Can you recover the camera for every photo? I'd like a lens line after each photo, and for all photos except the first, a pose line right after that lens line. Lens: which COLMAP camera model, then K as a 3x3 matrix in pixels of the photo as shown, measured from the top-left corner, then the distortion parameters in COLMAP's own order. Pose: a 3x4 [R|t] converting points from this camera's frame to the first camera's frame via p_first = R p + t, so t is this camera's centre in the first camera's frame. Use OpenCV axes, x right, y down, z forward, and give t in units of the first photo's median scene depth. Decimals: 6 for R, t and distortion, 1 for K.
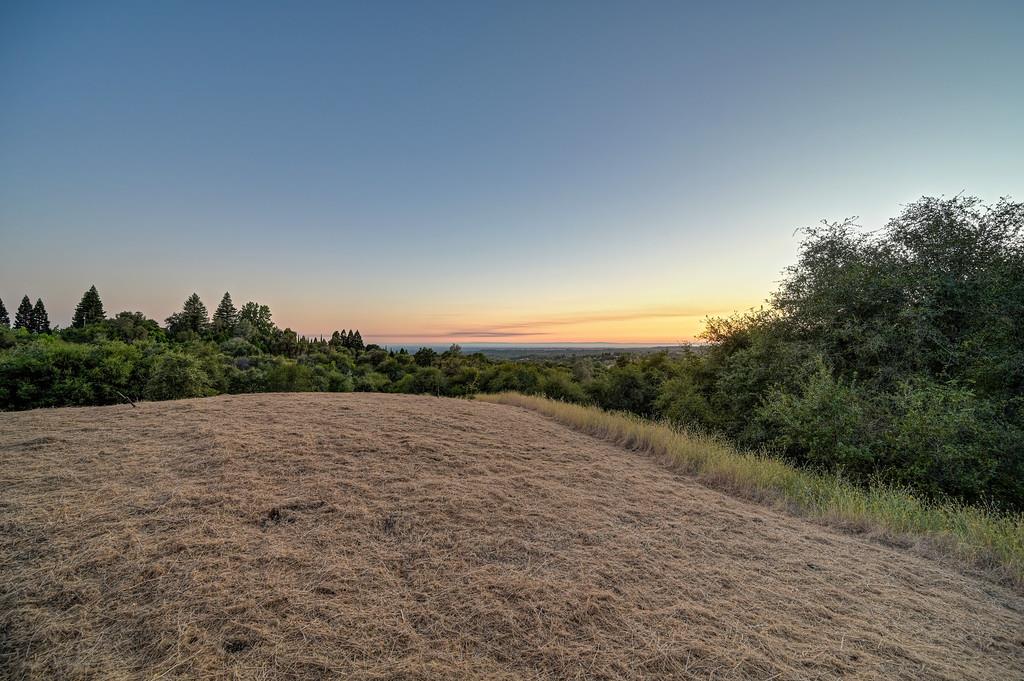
lens RADIAL K [[406.1, 0, 514.5], [0, 406.1, 341.1], [0, 0, 1]] dist [-0.006549, 0.000465]
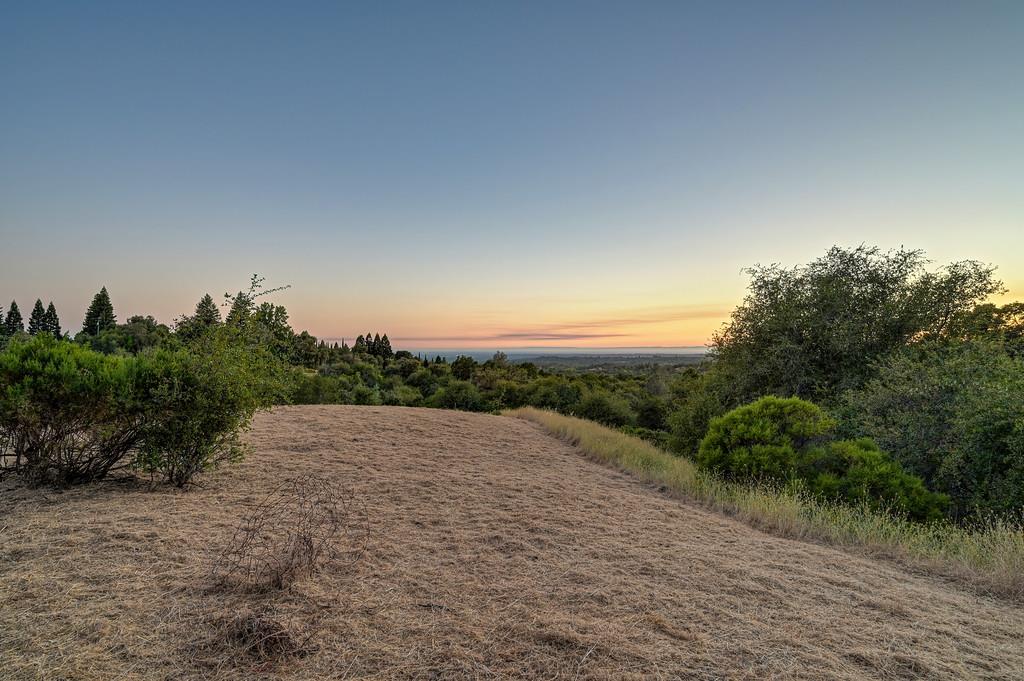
lens RADIAL K [[531.0, 0, 512.8], [0, 531.0, 342.1], [0, 0, 1]] dist [-0.004894, -0.001668]
pose [[0.991132, -0.003514, -0.132837, 0.019872], [0.002737, 0.999978, -0.006028, -0.004662], [0.132856, 0.005611, 0.991120, -0.051328]]
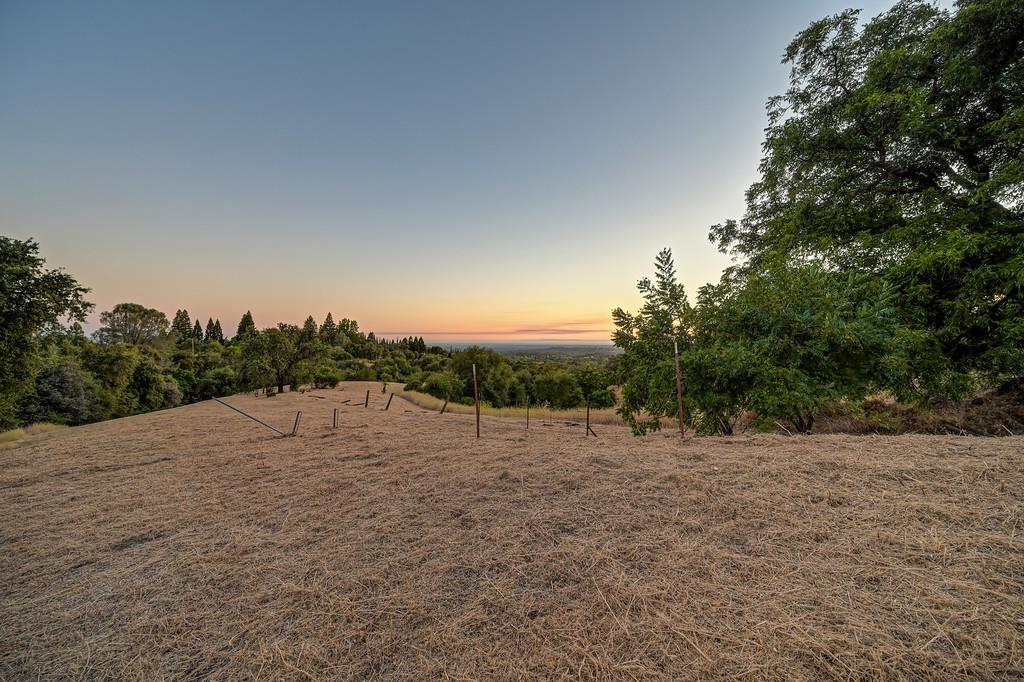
lens RADIAL K [[406.1, 0, 509.3], [0, 406.1, 338.3], [0, 0, 1]] dist [-0.006549, 0.000465]
pose [[0.982711, -0.002477, -0.185129, 0.178116], [0.002571, 0.999997, 0.000267, -0.031944], [0.185128, -0.000738, 0.982714, -0.292158]]
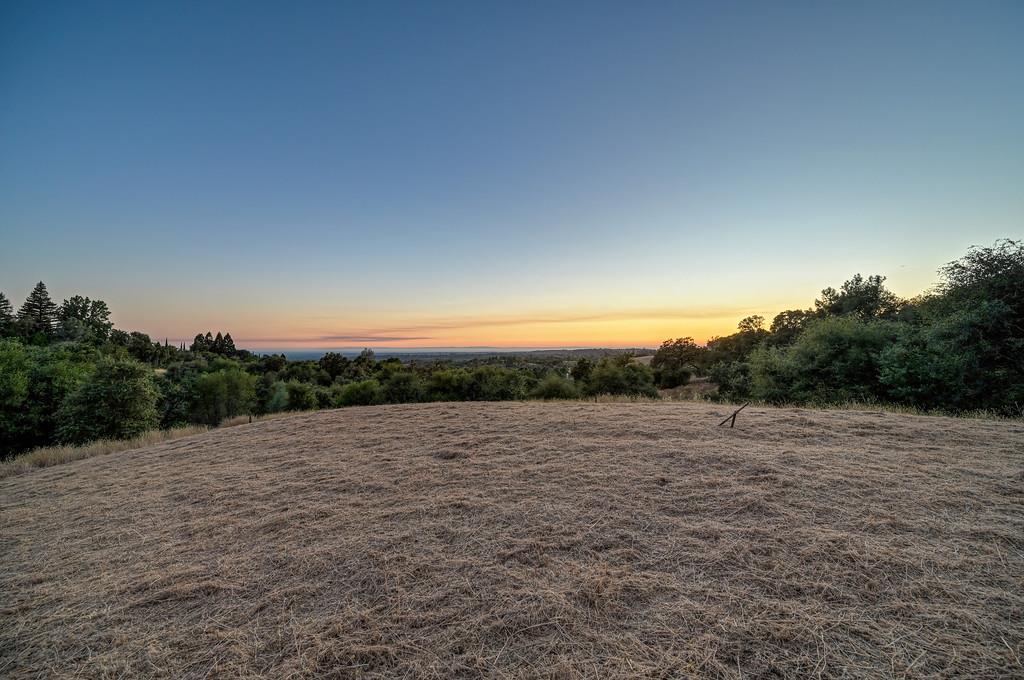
lens RADIAL K [[406.1, 0, 516.5], [0, 406.1, 339.3], [0, 0, 1]] dist [-0.006549, 0.000465]
pose [[0.957866, 0.001007, 0.287213, -0.078092], [0.003532, 0.999877, -0.015284, 0.001692], [-0.287193, 0.015655, 0.957745, 0.023337]]
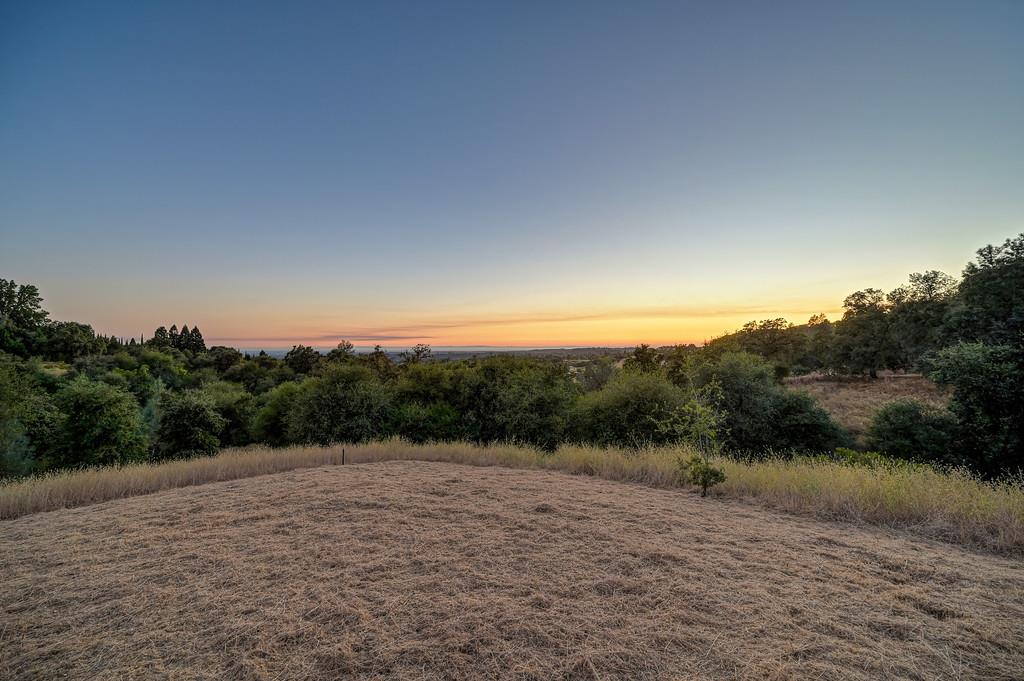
lens RADIAL K [[406.1, 0, 515.7], [0, 406.1, 340.8], [0, 0, 1]] dist [-0.006549, 0.000465]
pose [[0.957238, -0.000618, 0.289302, -0.054832], [0.003605, 0.999946, -0.009794, 0.014190], [-0.289280, 0.010418, 0.957188, 0.166953]]
